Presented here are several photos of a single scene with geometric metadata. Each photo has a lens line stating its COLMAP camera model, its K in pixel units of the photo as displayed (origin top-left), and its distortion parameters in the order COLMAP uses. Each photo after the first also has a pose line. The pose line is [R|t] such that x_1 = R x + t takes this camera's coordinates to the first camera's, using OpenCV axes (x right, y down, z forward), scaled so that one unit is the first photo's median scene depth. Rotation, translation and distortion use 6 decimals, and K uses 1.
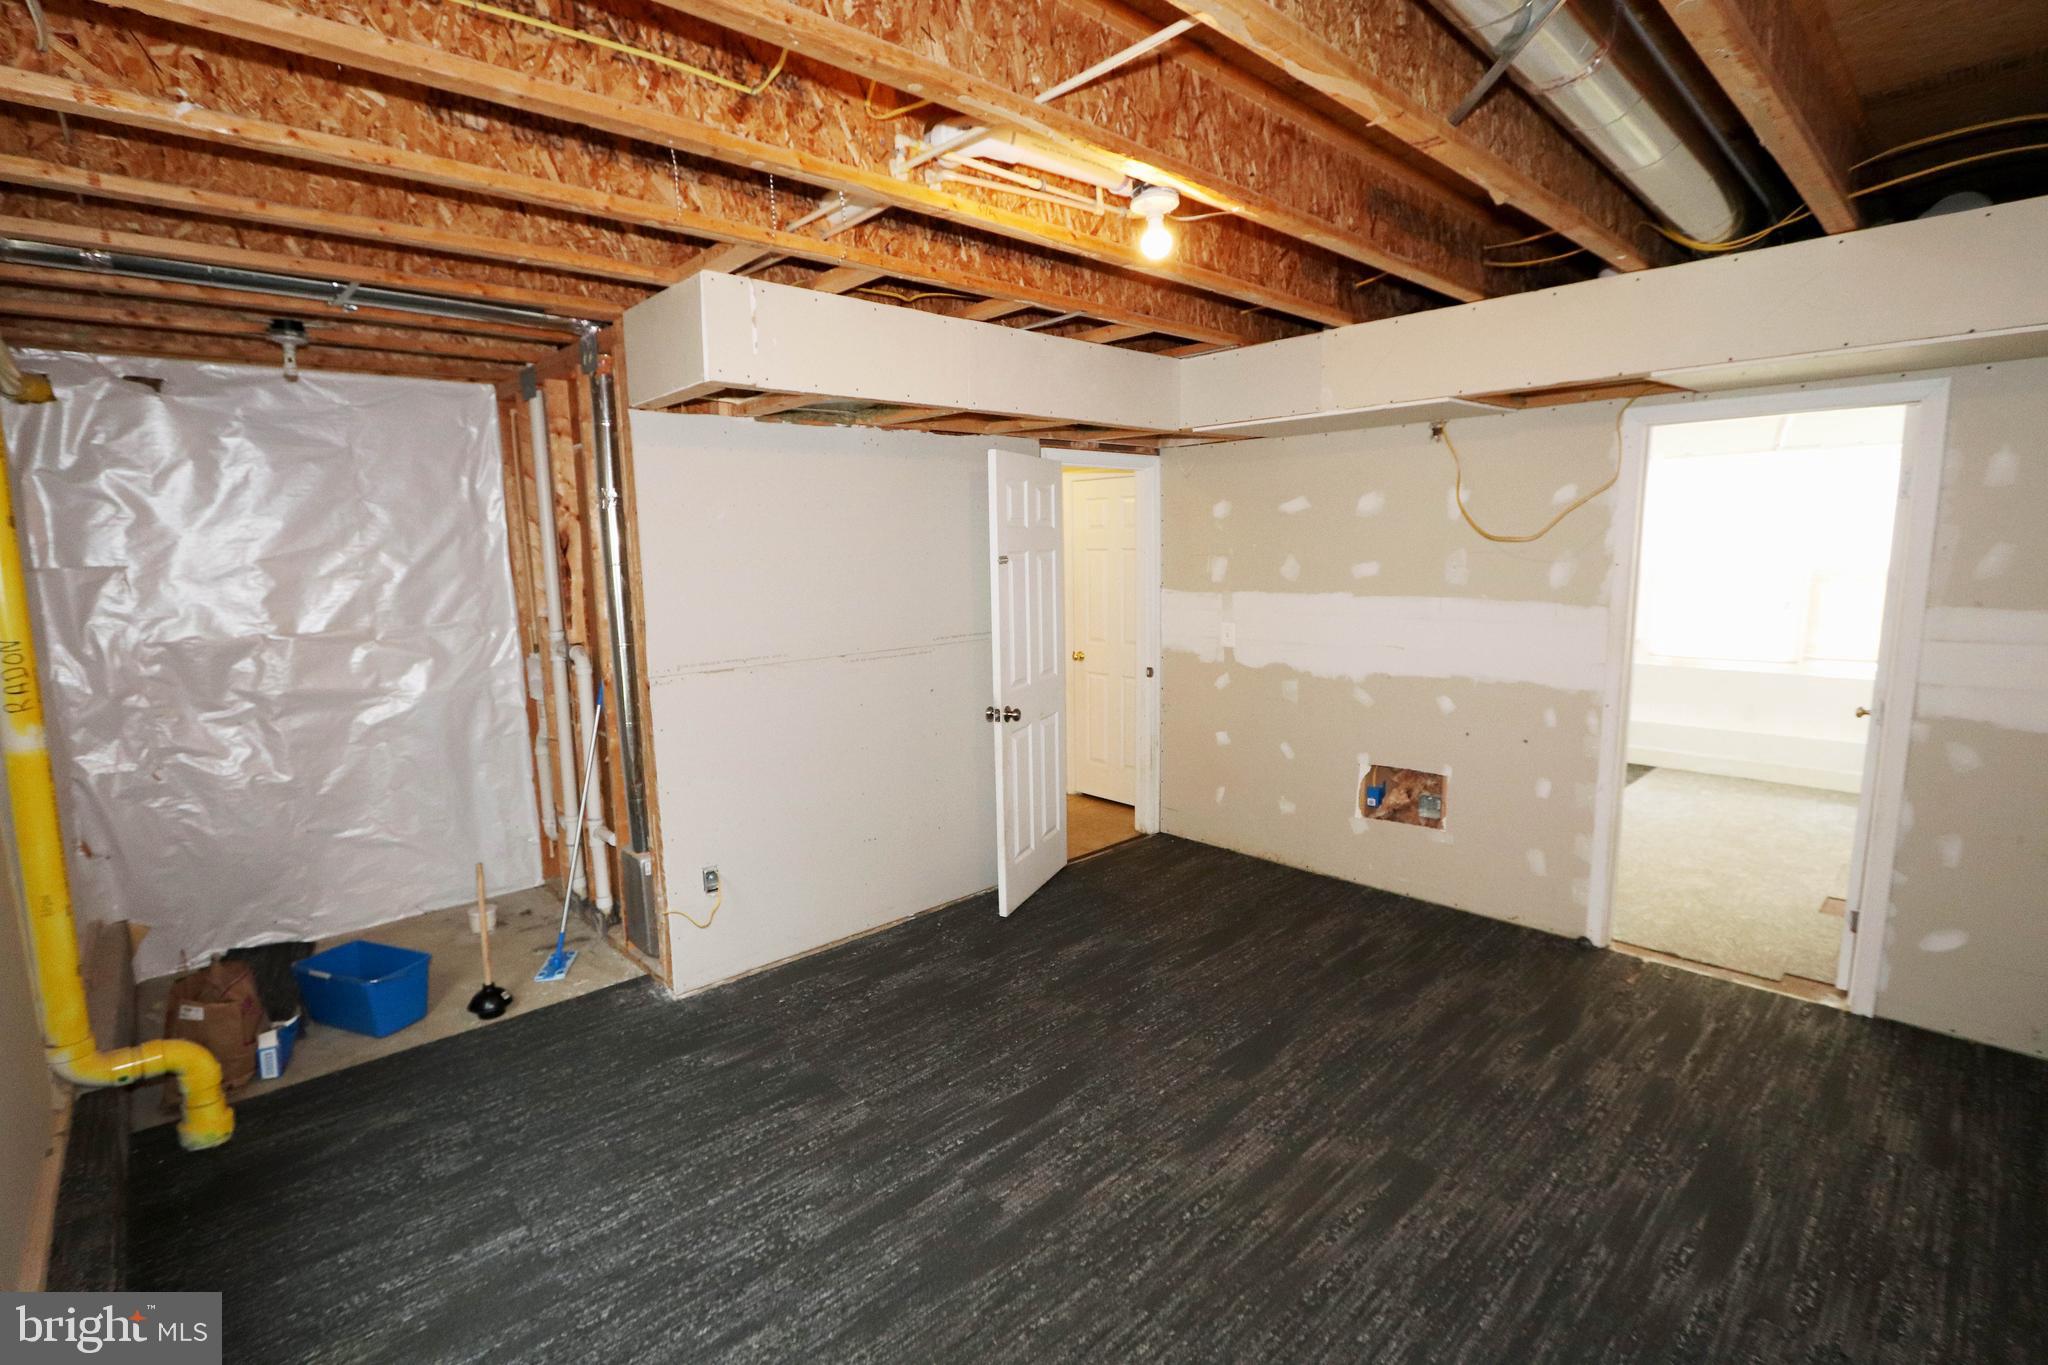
lens RADIAL K [[940.4, 0, 1017.6], [0, 940.4, 687.4], [0, 0, 1]] dist [-0.017839, 0.001215]
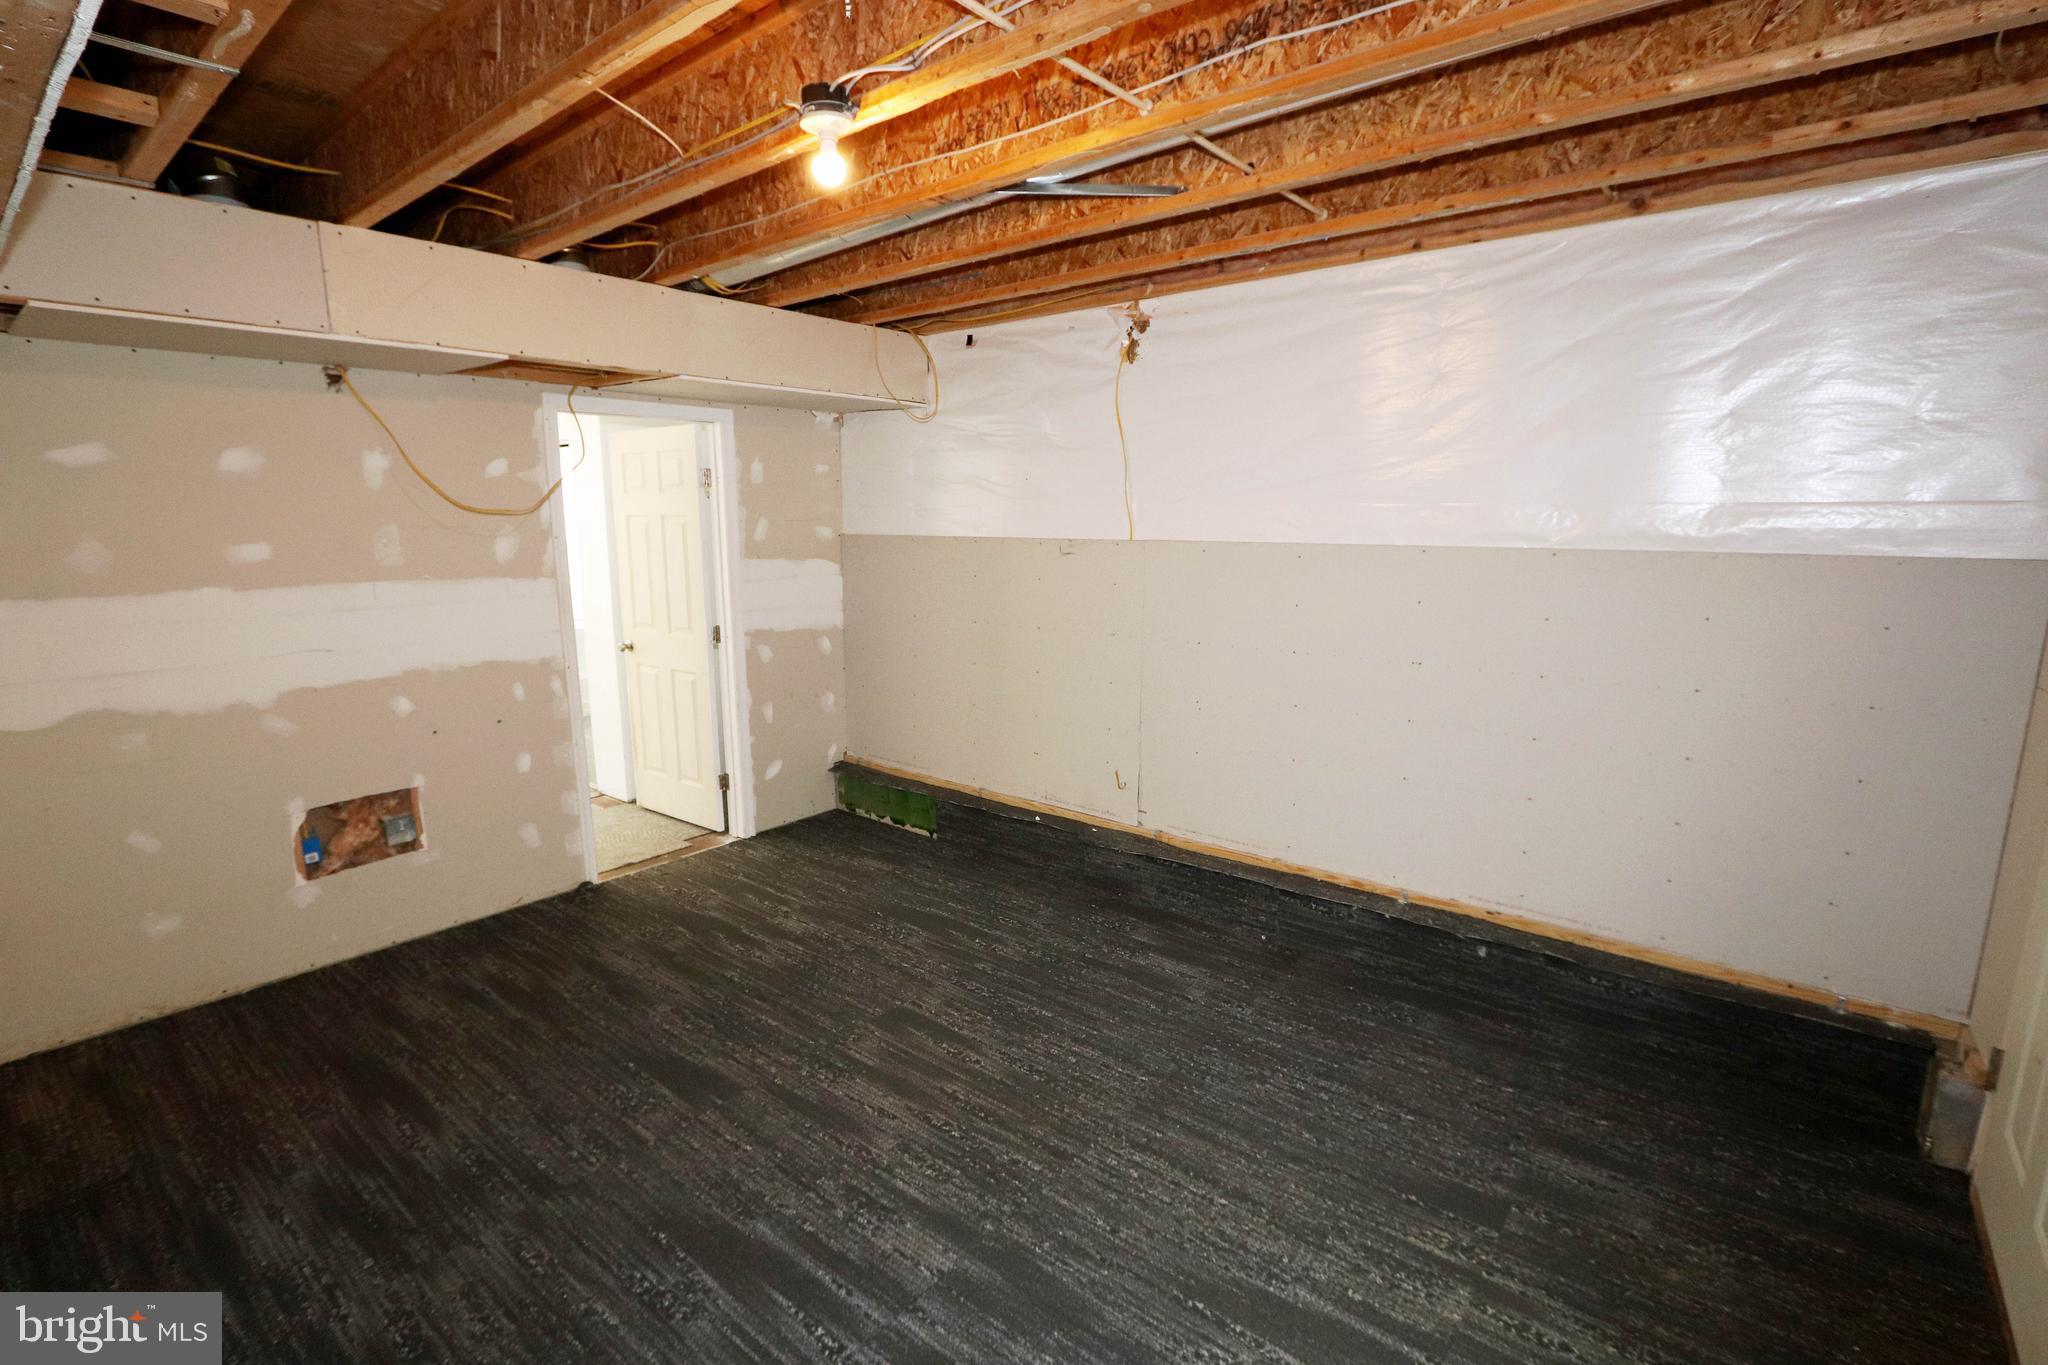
lens RADIAL K [[942.2, 0, 1016.7], [0, 942.2, 691.5], [0, 0, 1]] dist [-0.019878, 0.001184]
pose [[-0.130313, -0.163673, 0.977870, -0.615167], [0.153497, 0.971058, 0.182988, -0.088520], [-0.979519, 0.173945, -0.101418, 0.733022]]
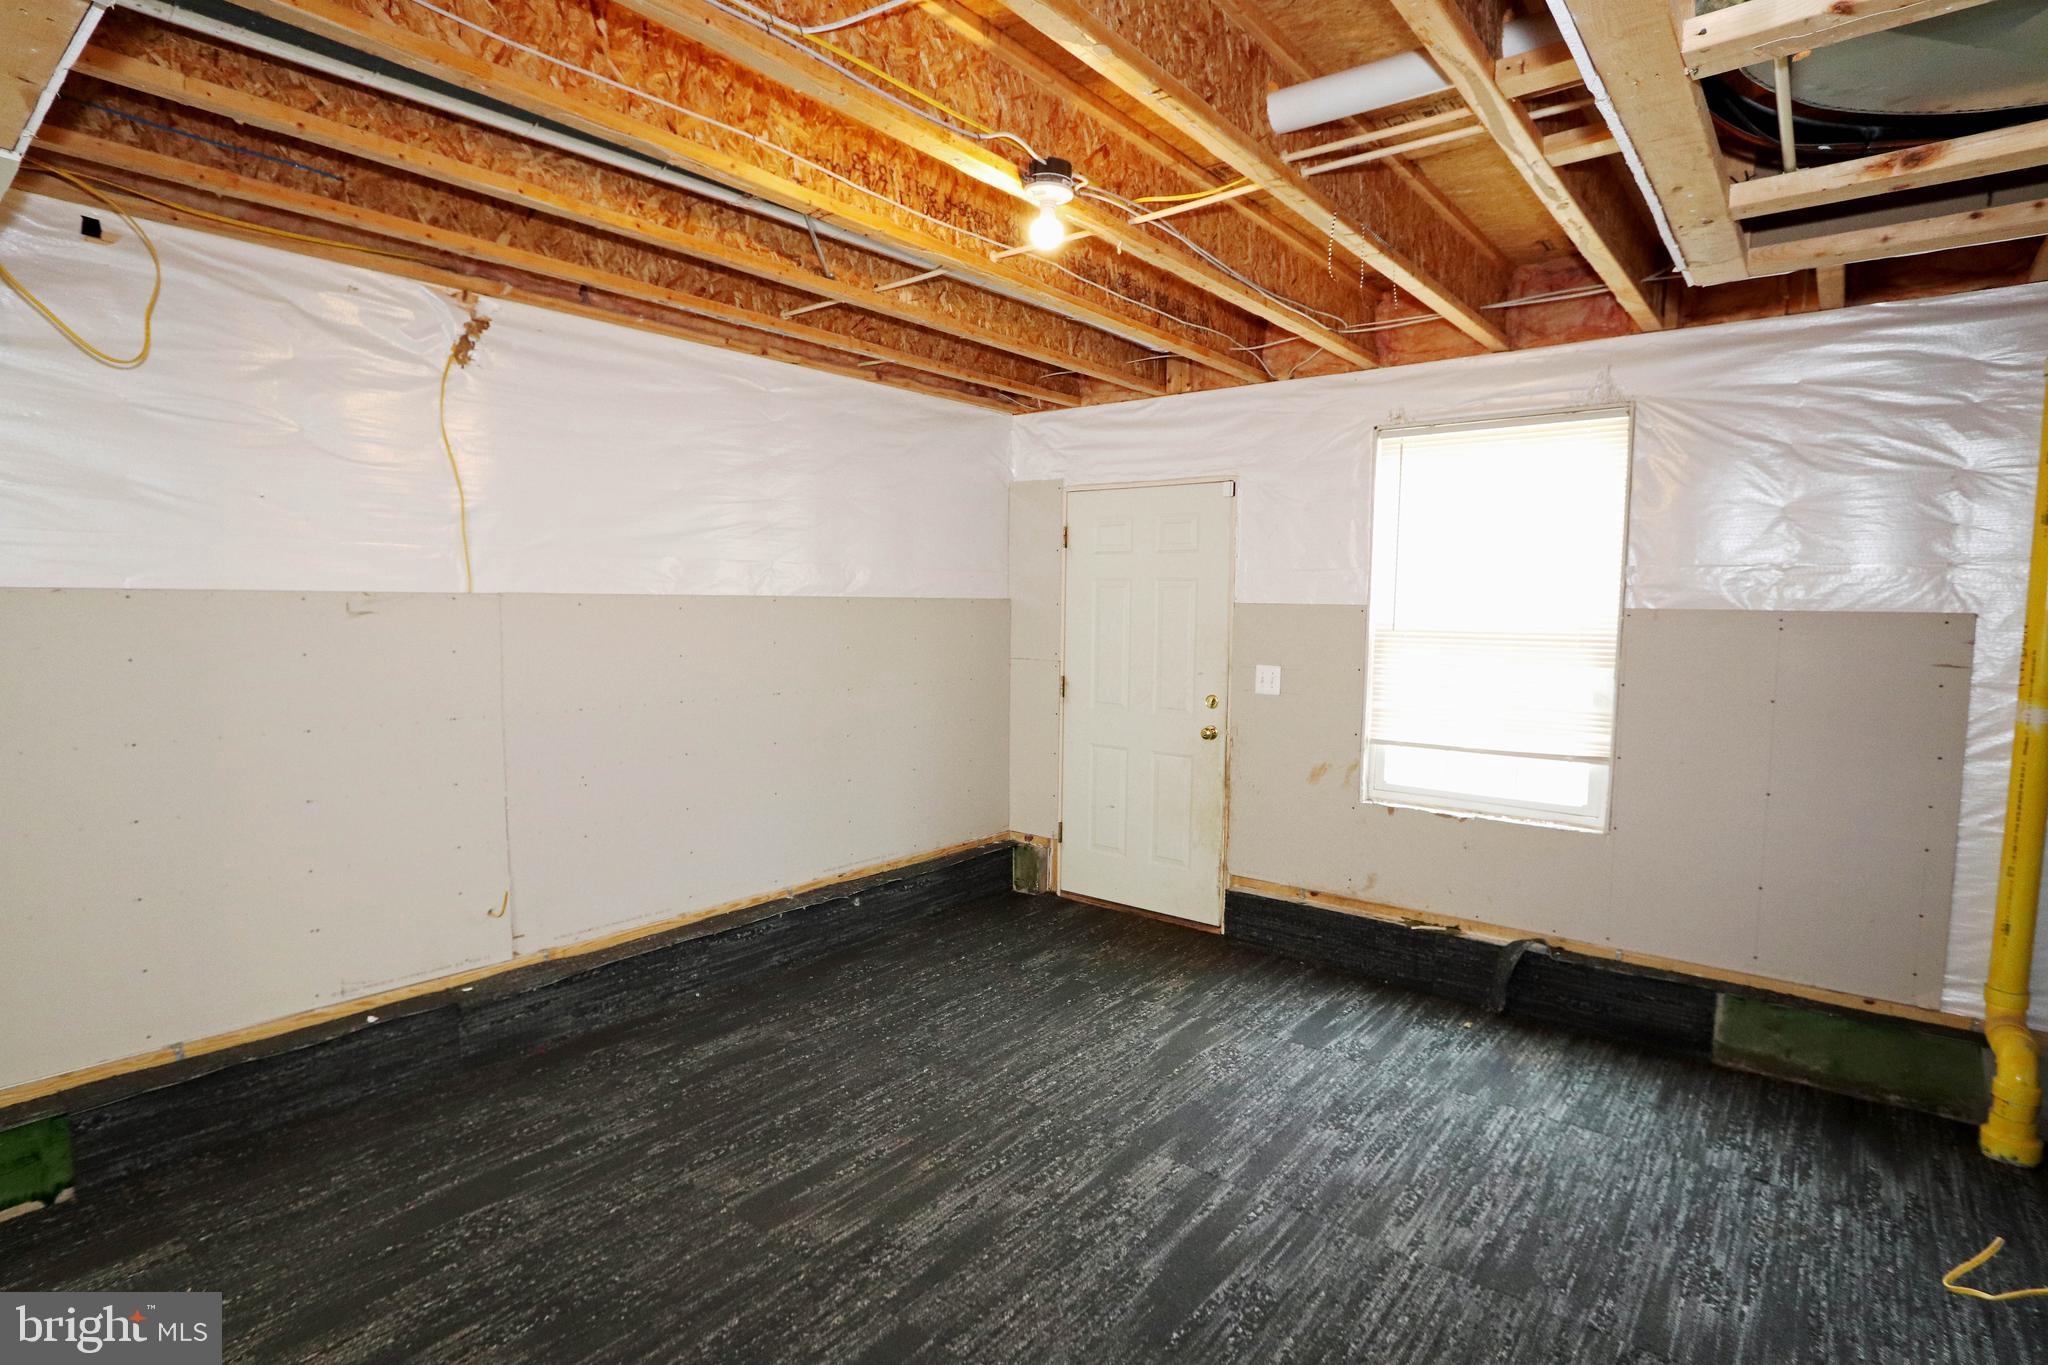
lens RADIAL K [[1023.3, 0, 1014.0], [0, 1023.3, 686.3], [0, 0, 1]] dist [-0.027107, 0.009647]
pose [[-0.990428, 0.020281, -0.136529, 0.245663], [-0.012172, 0.972460, 0.232753, -0.191144], [0.137489, 0.232187, -0.962905, 1.551104]]
